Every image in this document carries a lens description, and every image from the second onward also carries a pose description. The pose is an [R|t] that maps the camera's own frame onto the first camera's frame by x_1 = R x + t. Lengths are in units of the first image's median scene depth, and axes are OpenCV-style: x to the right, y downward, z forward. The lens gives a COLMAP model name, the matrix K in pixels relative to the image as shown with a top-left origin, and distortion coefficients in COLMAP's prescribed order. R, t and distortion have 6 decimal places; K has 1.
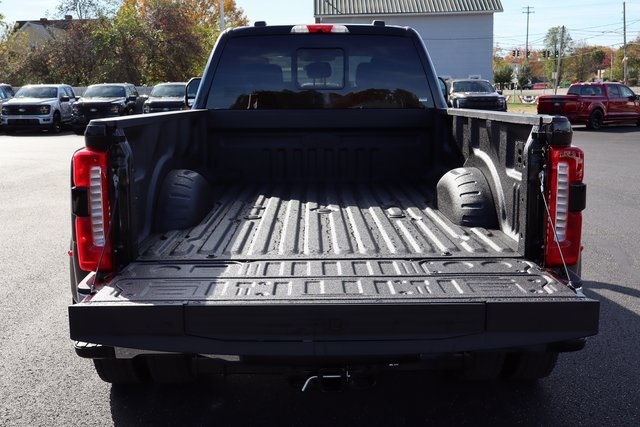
lens RADIAL K [[713.3, 0, 319.1], [0, 713.3, 213.7], [0, 0, 1]] dist [-0.032149, 0.000000]
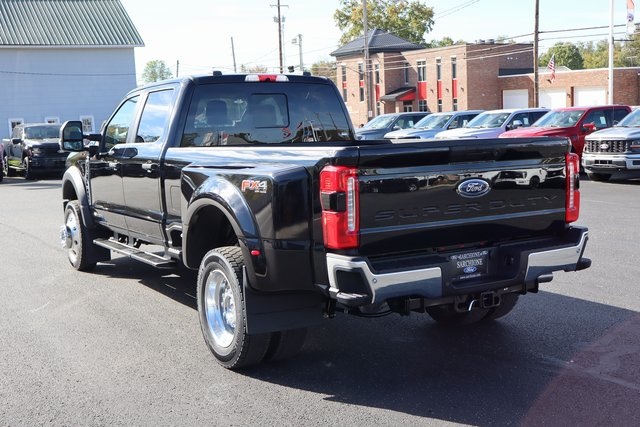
lens RADIAL K [[866.7, 0, 342.4], [0, 866.7, 241.5], [0, 0, 1]] dist [-0.054491, 0.000000]
pose [[0.851571, -0.087329, 0.516914, -0.151666], [0.112043, 0.993563, -0.016726, 0.011425], [-0.512126, 0.072160, 0.855874, -0.064253]]
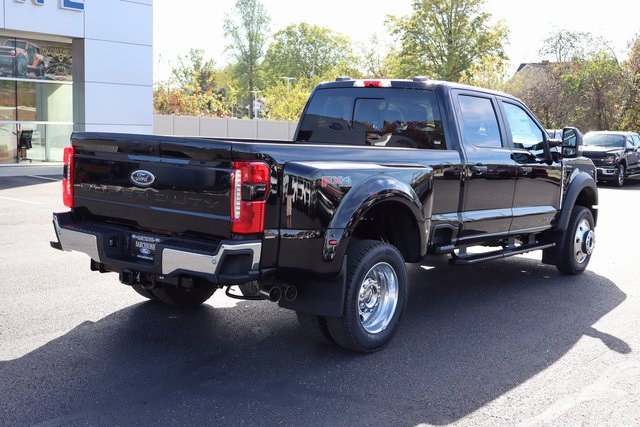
lens RADIAL K [[814.1, 0, 316.9], [0, 814.1, 213.1], [0, 0, 1]] dist [0.005779, 0.000000]
pose [[0.771062, 0.106127, -0.627854, 0.200064], [-0.156393, 0.987374, -0.025167, 0.005496], [0.617256, 0.117598, 0.777924, -0.041017]]
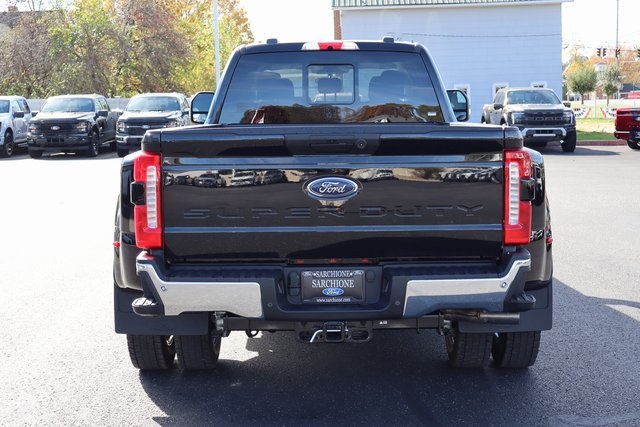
lens RADIAL K [[979.0, 0, 320.3], [0, 979.0, 213.8], [0, 0, 1]] dist [-0.031289, 0.000000]
pose [[0.999783, -0.001350, -0.020805, 0.003631], [0.000153, 0.998350, -0.057427, 0.014444], [0.020848, 0.057411, 0.998133, -0.090296]]
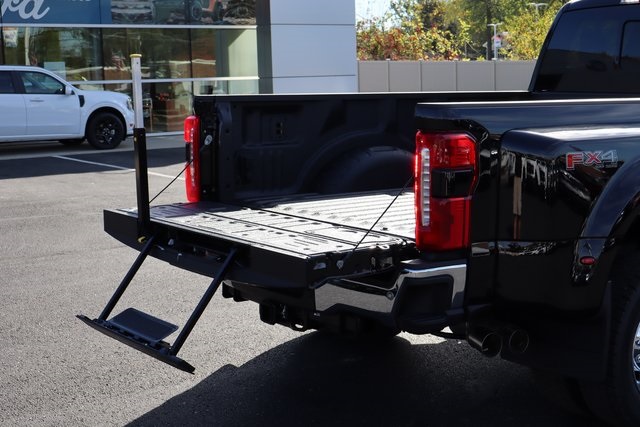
lens RADIAL K [[1007.1, 0, 322.3], [0, 1007.1, 209.8], [0, 0, 1]] dist [0.023313, 0.000000]
pose [[0.595362, 0.114289, -0.795288, 0.168089], [-0.134922, 0.989997, 0.041266, -0.002781], [0.792048, 0.082734, 0.604826, 0.002349]]
